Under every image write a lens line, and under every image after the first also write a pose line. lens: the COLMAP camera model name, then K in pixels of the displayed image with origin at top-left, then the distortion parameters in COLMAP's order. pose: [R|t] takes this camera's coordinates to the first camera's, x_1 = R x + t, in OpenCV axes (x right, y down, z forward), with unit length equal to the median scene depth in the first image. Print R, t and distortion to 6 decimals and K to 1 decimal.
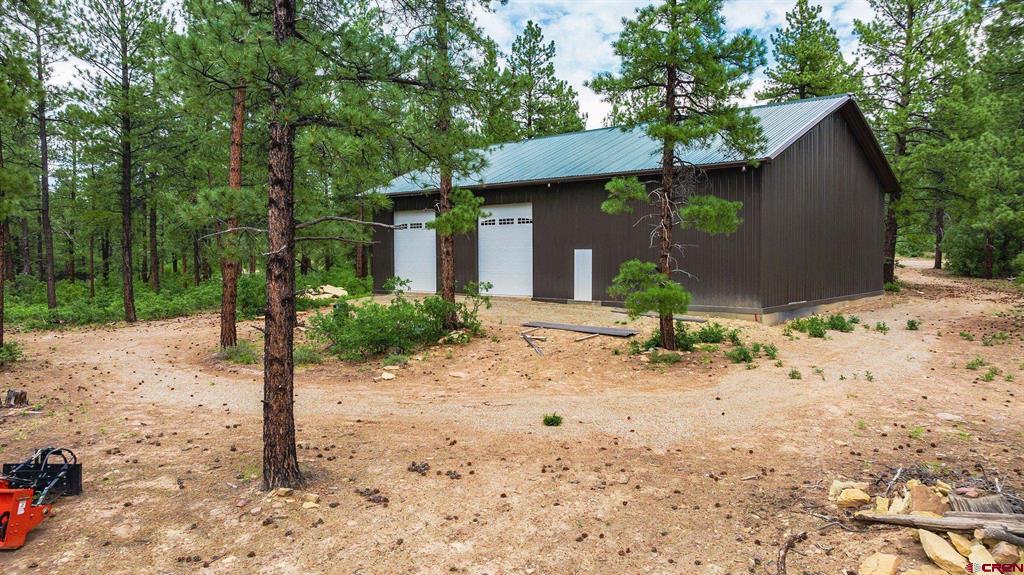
lens RADIAL K [[765.1, 0, 512.0], [0, 765.1, 287.5], [0, 0, 1]] dist [-0.004573, 0.000263]
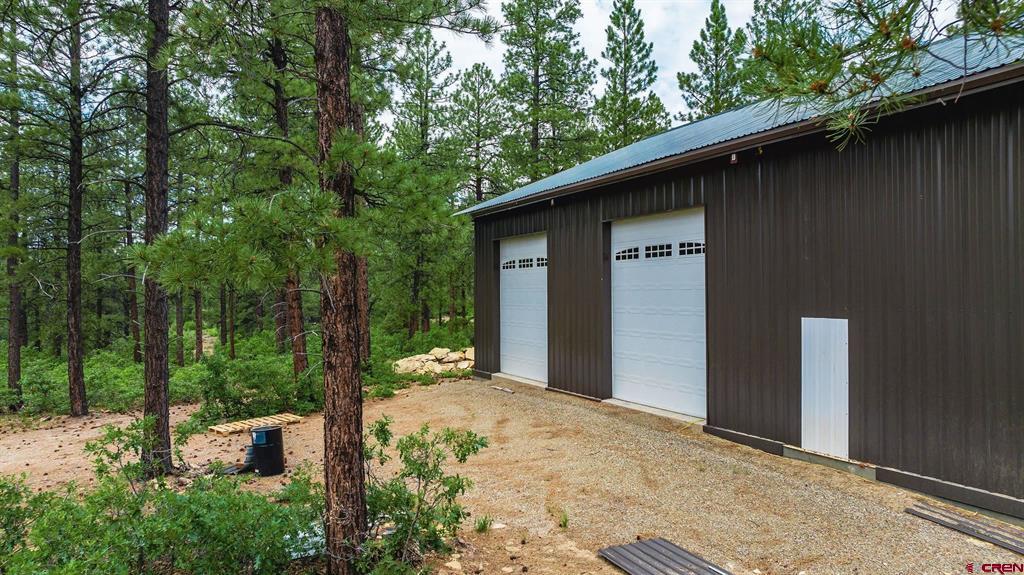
lens RADIAL K [[765.1, 0, 512.0], [0, 765.1, 287.5], [0, 0, 1]] dist [-0.004573, 0.000263]
pose [[0.934757, -0.004027, -0.355266, 0.076922], [-0.013731, 0.998779, -0.047450, -0.041602], [0.355023, 0.049233, 0.933560, 0.547143]]
